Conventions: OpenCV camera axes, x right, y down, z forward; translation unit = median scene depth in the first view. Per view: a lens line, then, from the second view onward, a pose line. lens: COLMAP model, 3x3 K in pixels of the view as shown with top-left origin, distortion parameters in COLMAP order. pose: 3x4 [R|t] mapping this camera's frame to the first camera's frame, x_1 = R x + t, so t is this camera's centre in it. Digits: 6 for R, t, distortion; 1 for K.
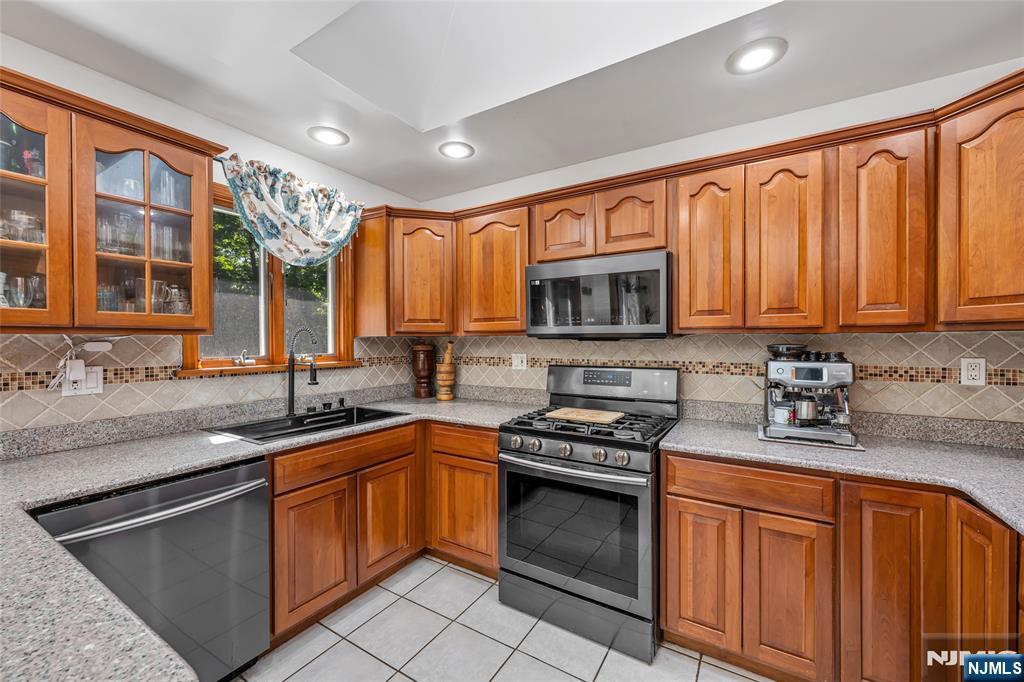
lens RADIAL K [[404.3, 0, 513.9], [0, 404.3, 343.7], [0, 0, 1]] dist [-0.000056, -0.000022]
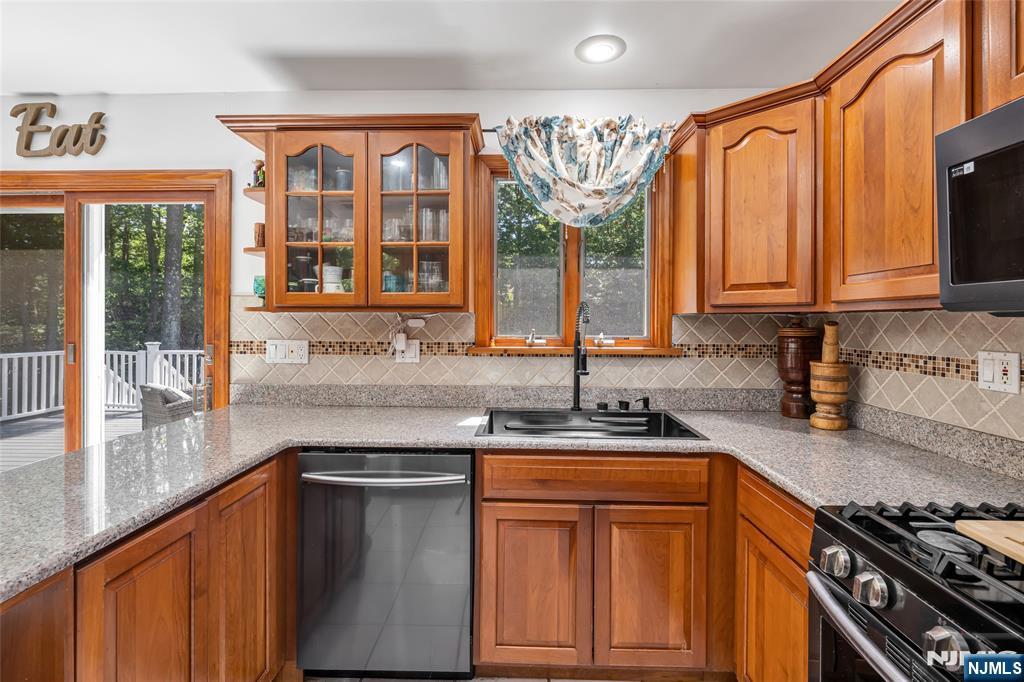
lens RADIAL K [[476.9, 0, 511.9], [0, 476.9, 321.1], [0, 0, 1]] dist [-0.001435, -0.000070]
pose [[0.498004, 0.006841, -0.867148, 0.249358], [-0.012409, 0.999923, 0.000762, -0.002338], [0.867086, 0.010381, 0.498051, 0.432793]]
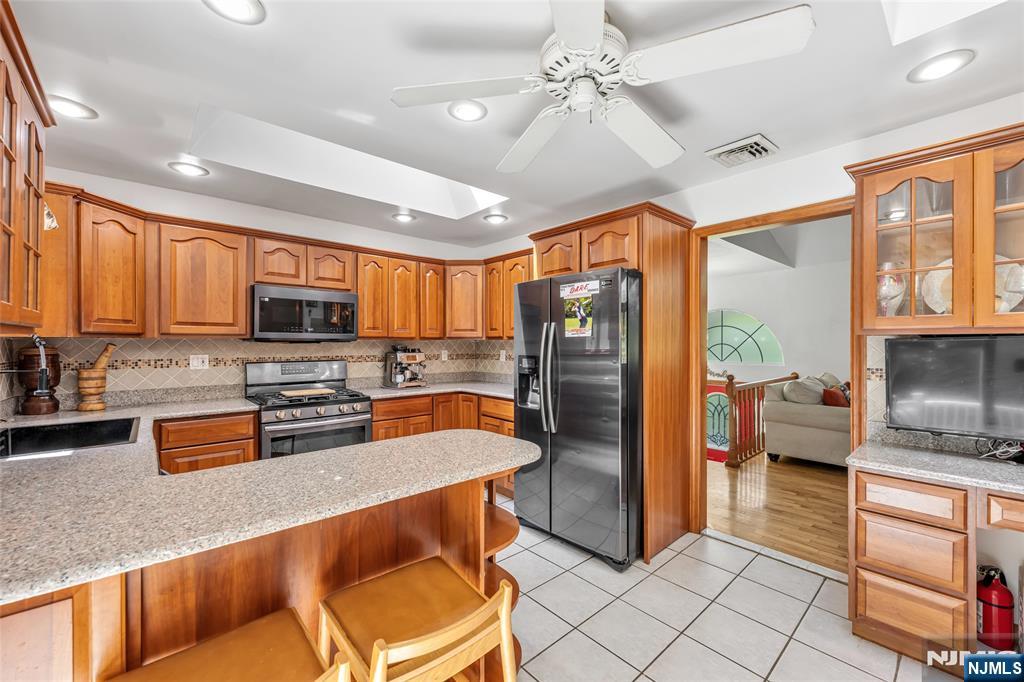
lens RADIAL K [[413.2, 0, 512.0], [0, 413.2, 341.0], [0, 0, 1]] dist [-0.000244, 0.000007]
pose [[0.293706, 0.008806, 0.955855, -1.070540], [0.005573, 0.999925, -0.010924, 0.005625], [-0.955880, 0.008536, 0.293634, -0.182264]]
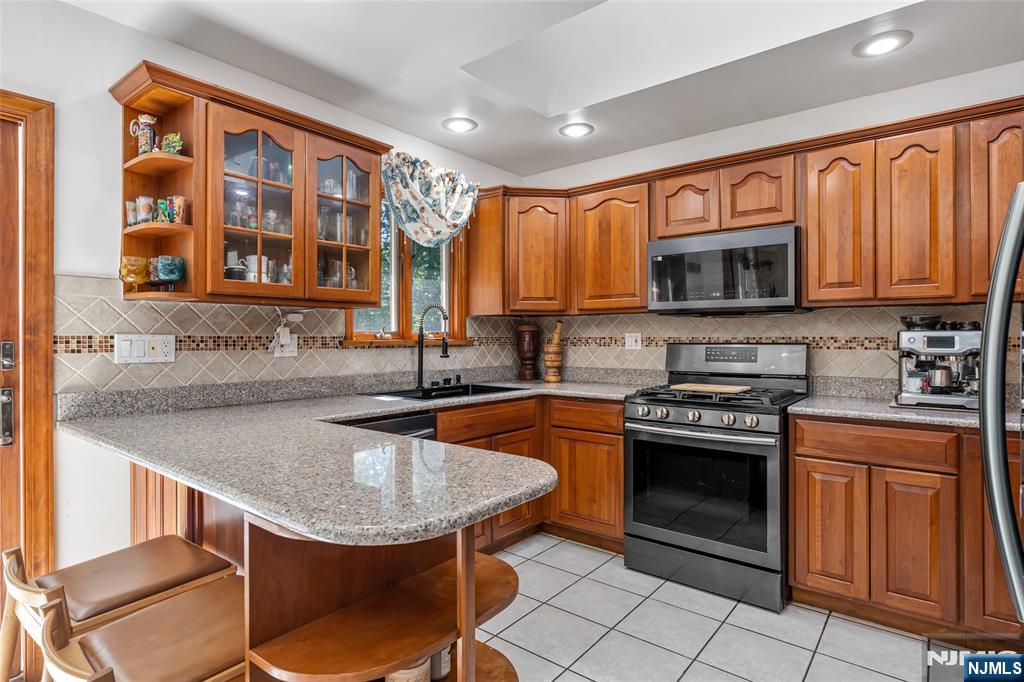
lens RADIAL K [[534.5, 0, 513.9], [0, 534.5, 337.0], [0, 0, 1]] dist [-0.000481, -0.000125]
pose [[0.992051, 0.001352, -0.125829, -0.143596], [-0.002451, 0.999960, -0.008586, 0.060792], [0.125812, 0.008826, 0.992015, -0.391940]]
